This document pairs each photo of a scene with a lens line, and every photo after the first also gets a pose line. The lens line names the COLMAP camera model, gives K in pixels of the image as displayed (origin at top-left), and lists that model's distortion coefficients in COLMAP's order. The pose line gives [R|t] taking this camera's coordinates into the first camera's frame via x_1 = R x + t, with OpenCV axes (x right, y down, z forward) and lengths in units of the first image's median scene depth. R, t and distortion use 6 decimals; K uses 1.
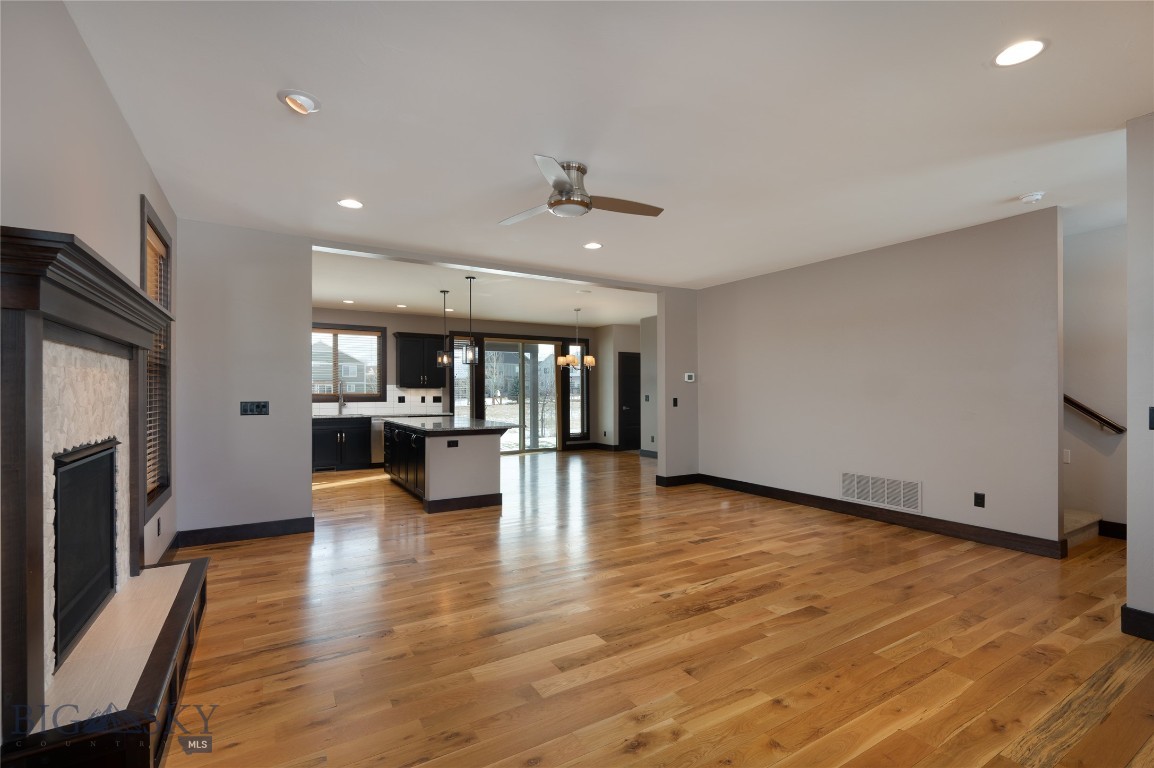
lens RADIAL K [[519.0, 0, 581.4], [0, 519.0, 389.3], [0, 0, 1]] dist [-0.000379, -0.000296]
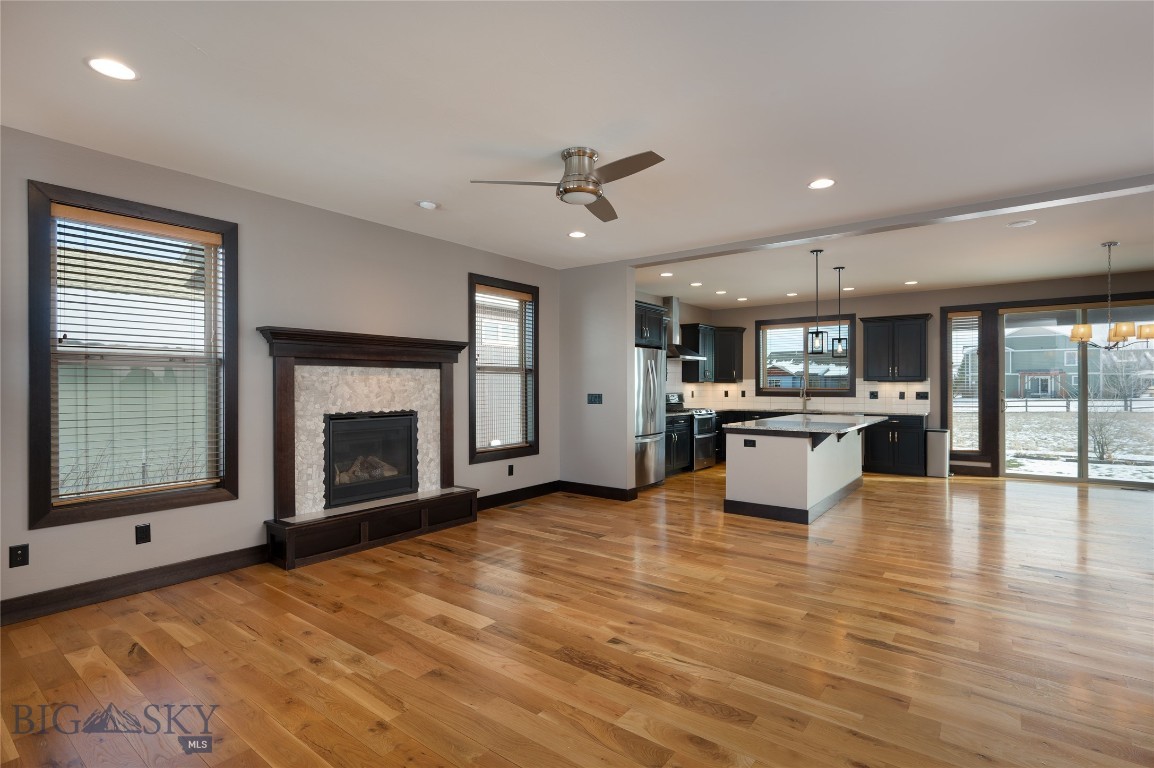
lens RADIAL K [[552.0, 0, 595.3], [0, 552.0, 388.0], [0, 0, 1]] dist [0.000519, 0.000087]
pose [[0.374607, 0.004808, -0.927171, 0.564885], [0.004221, 0.999967, 0.006892, -0.000387], [0.927174, -0.006495, 0.374575, 0.391528]]
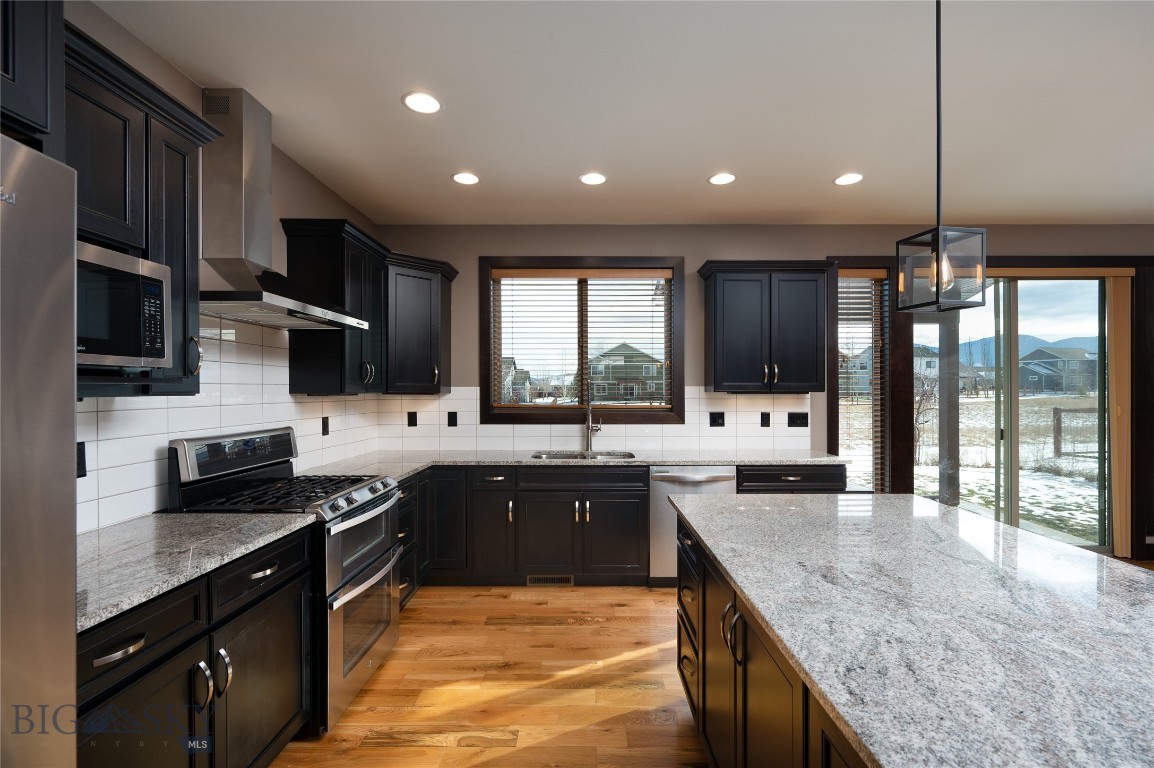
lens RADIAL K [[513.2, 0, 587.0], [0, 513.2, 388.0], [0, 0, 1]] dist [0.001567, 0.000089]
pose [[0.854619, -0.000501, -0.519255, -0.368329], [0.000928, 0.999999, 0.000562, -0.011912], [0.519255, -0.000962, 0.854619, 0.979298]]
